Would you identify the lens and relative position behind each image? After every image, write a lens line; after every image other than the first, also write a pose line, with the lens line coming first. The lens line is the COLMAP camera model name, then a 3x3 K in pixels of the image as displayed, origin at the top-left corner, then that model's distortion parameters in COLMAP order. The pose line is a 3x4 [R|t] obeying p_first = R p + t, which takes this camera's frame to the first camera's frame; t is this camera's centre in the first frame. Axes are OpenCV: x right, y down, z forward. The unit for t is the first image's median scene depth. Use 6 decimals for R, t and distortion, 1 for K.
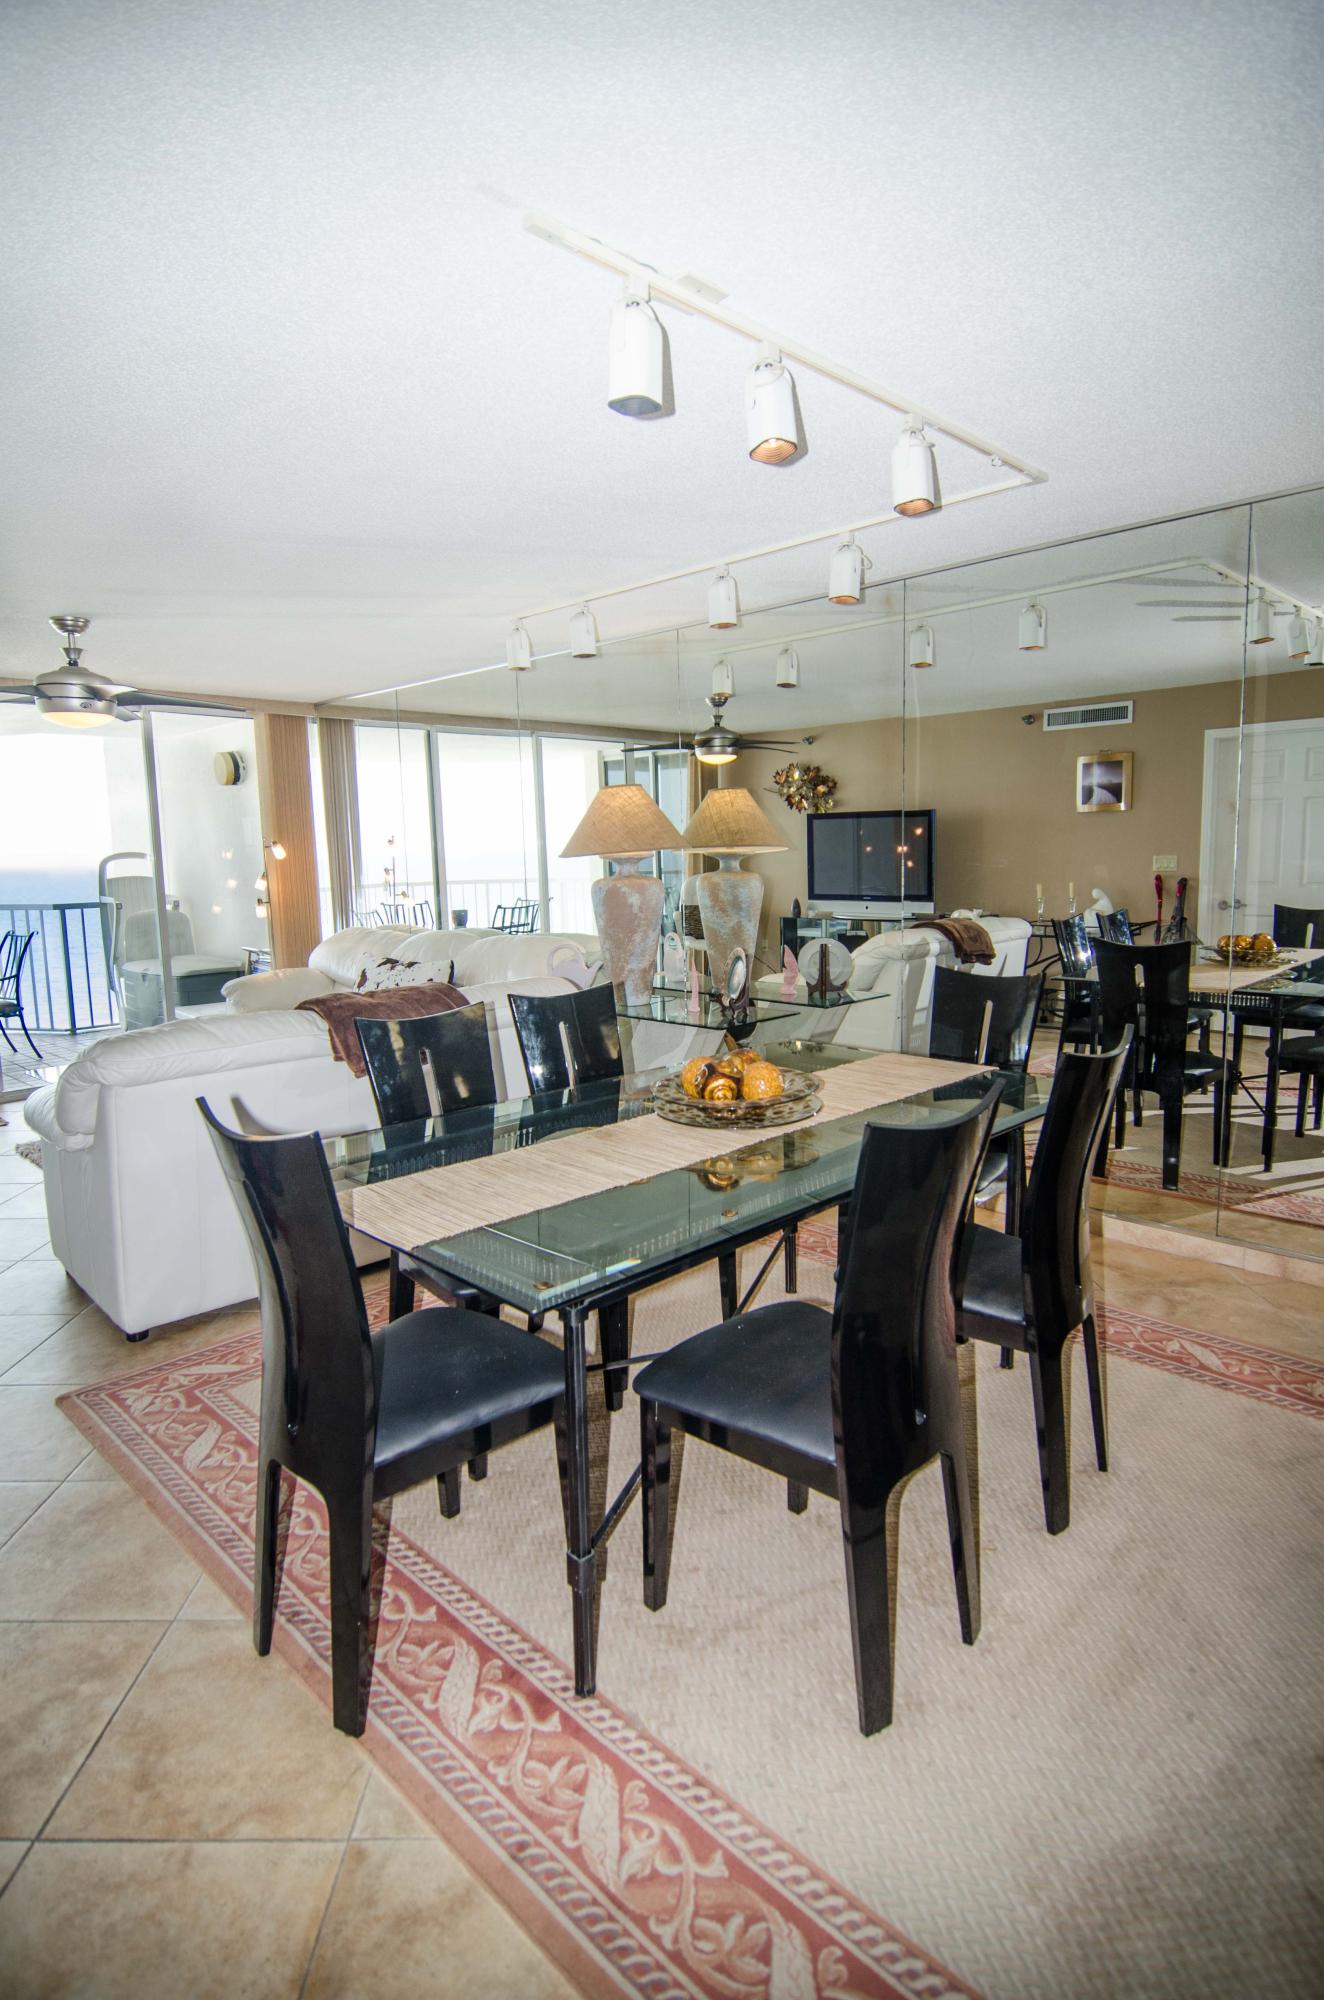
lens RADIAL K [[1071.8, 0, 662.0], [0, 1071.8, 1000.0], [0, 0, 1]] dist [-0.006391, -0.011622]
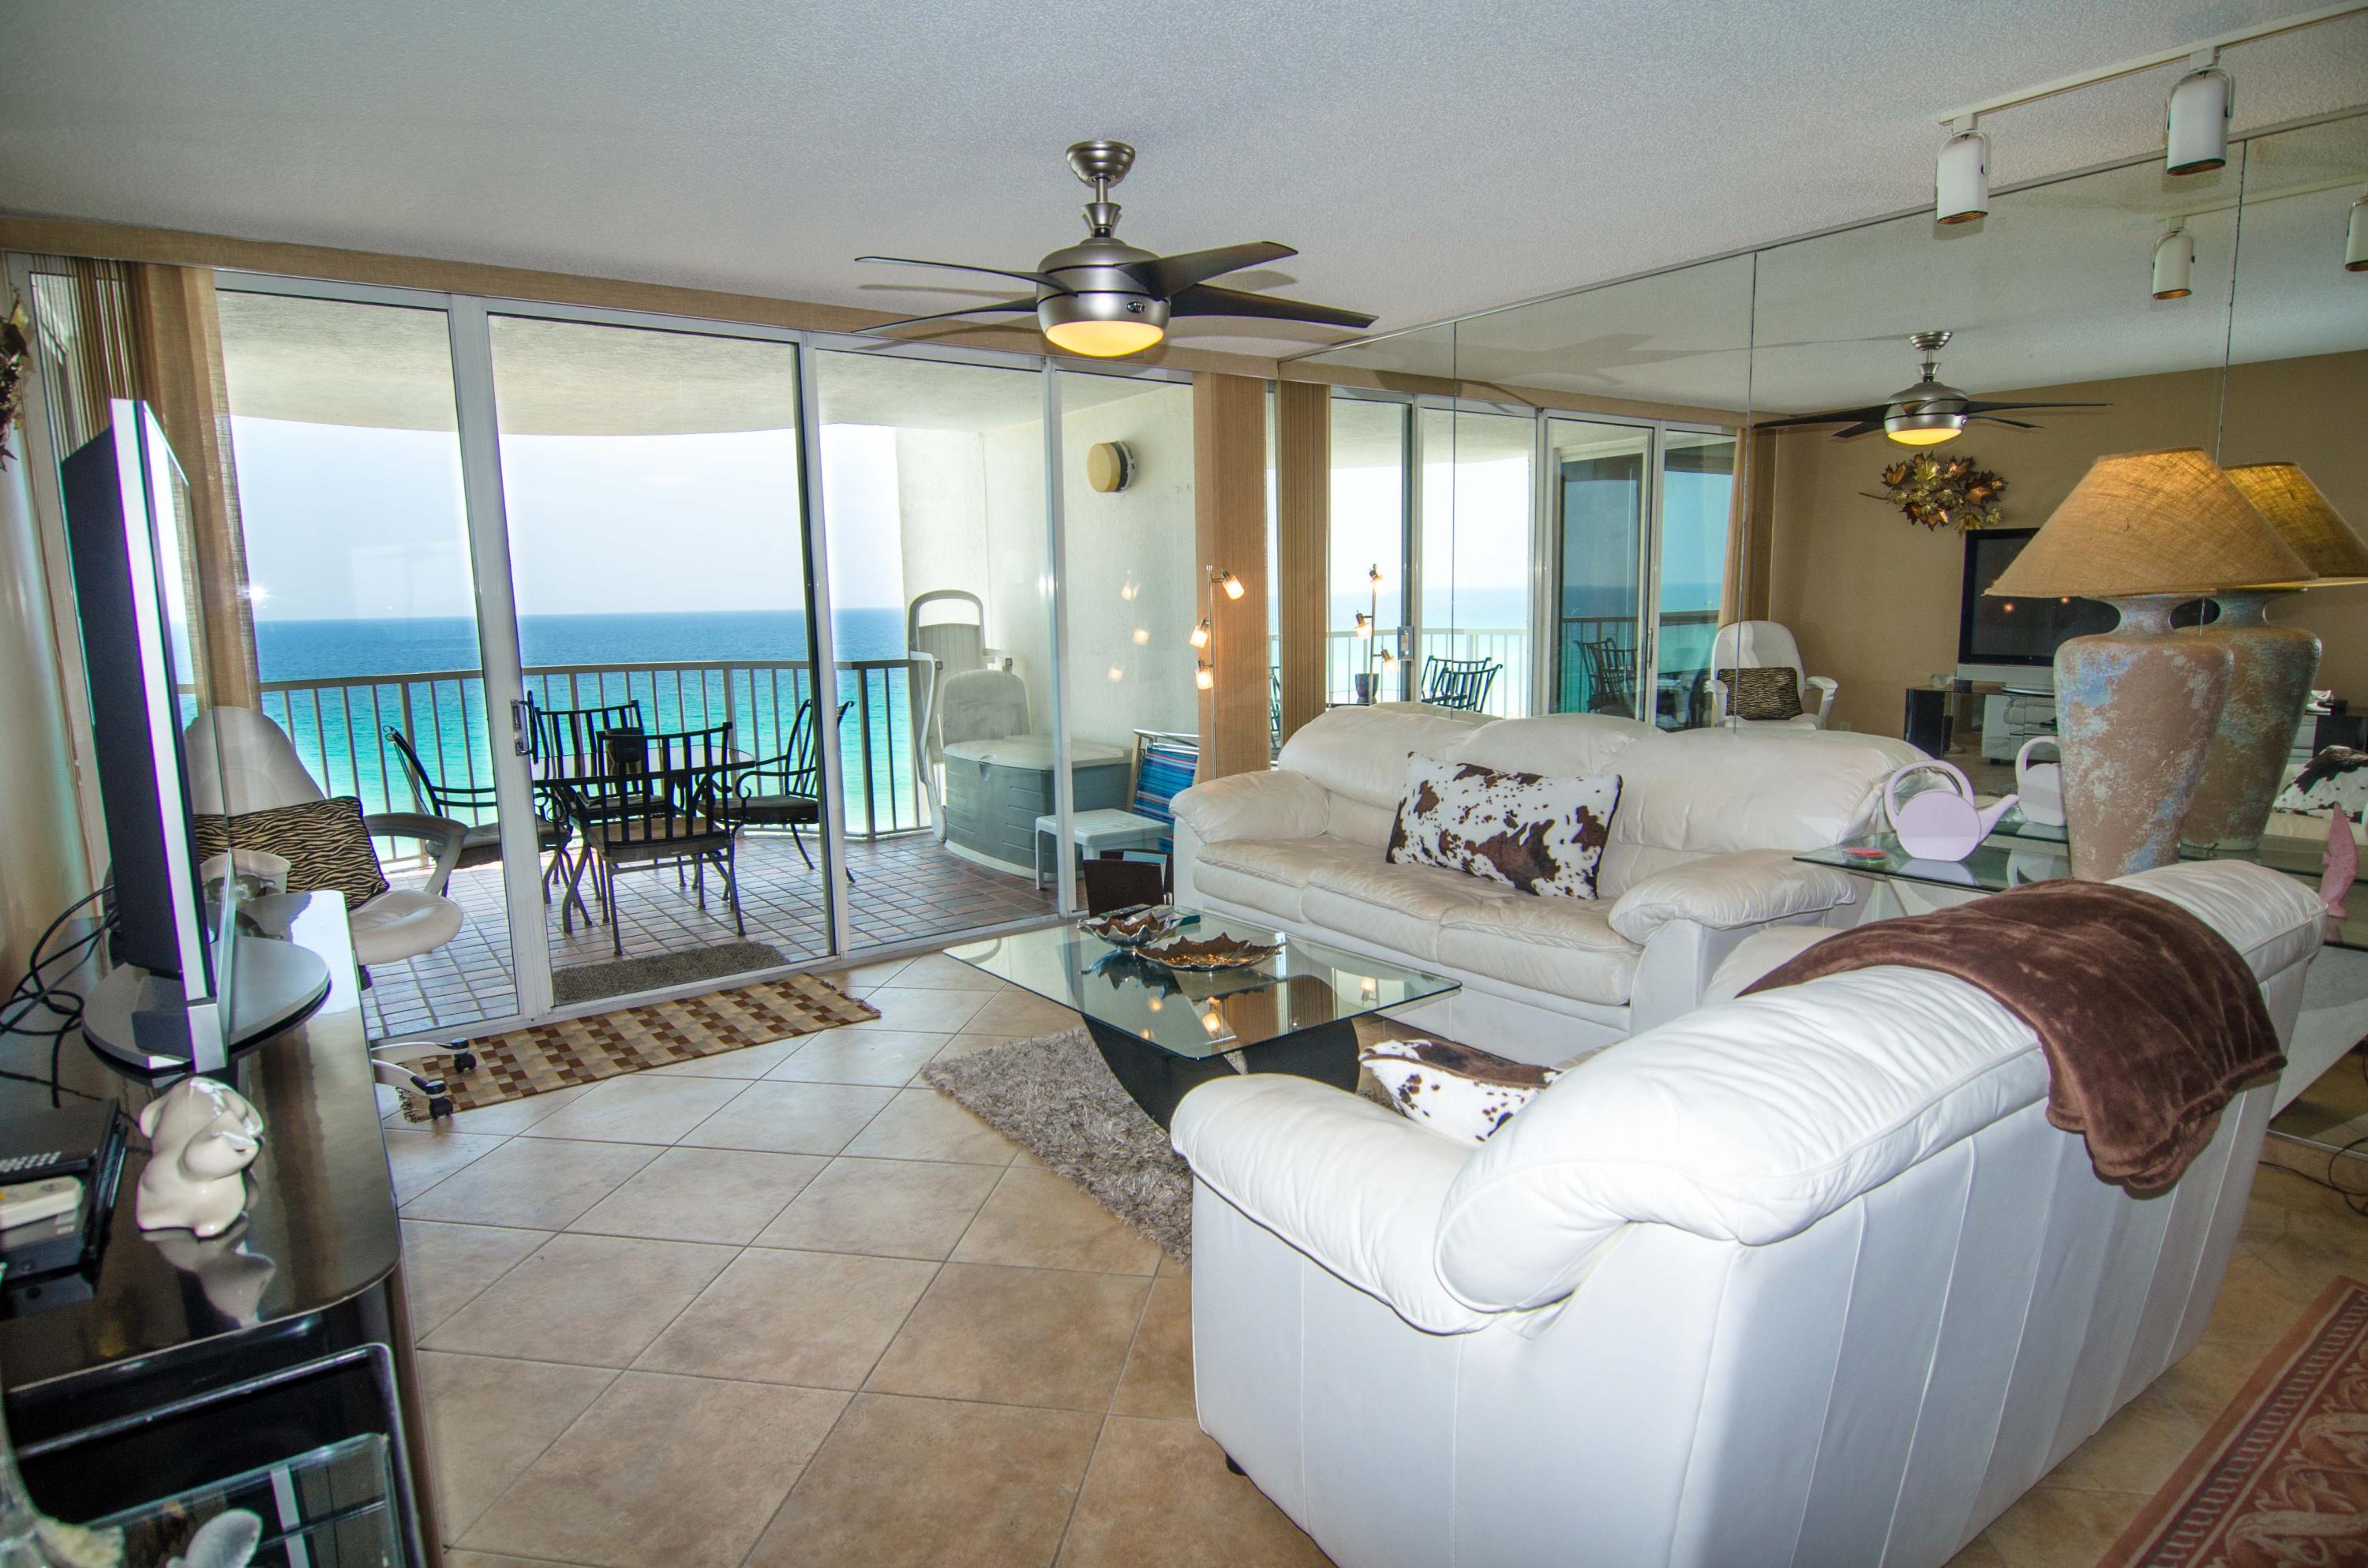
lens RADIAL K [[1268.8, 0, 1187.6], [0, 1268.8, 794.1], [0, 0, 1]] dist [-0.006391, -0.011622]
pose [[0.987404, 0.025232, -0.156192, -0.222189], [-0.022425, 0.999554, 0.019712, -0.023698], [0.156619, -0.015961, 0.987530, 0.201714]]
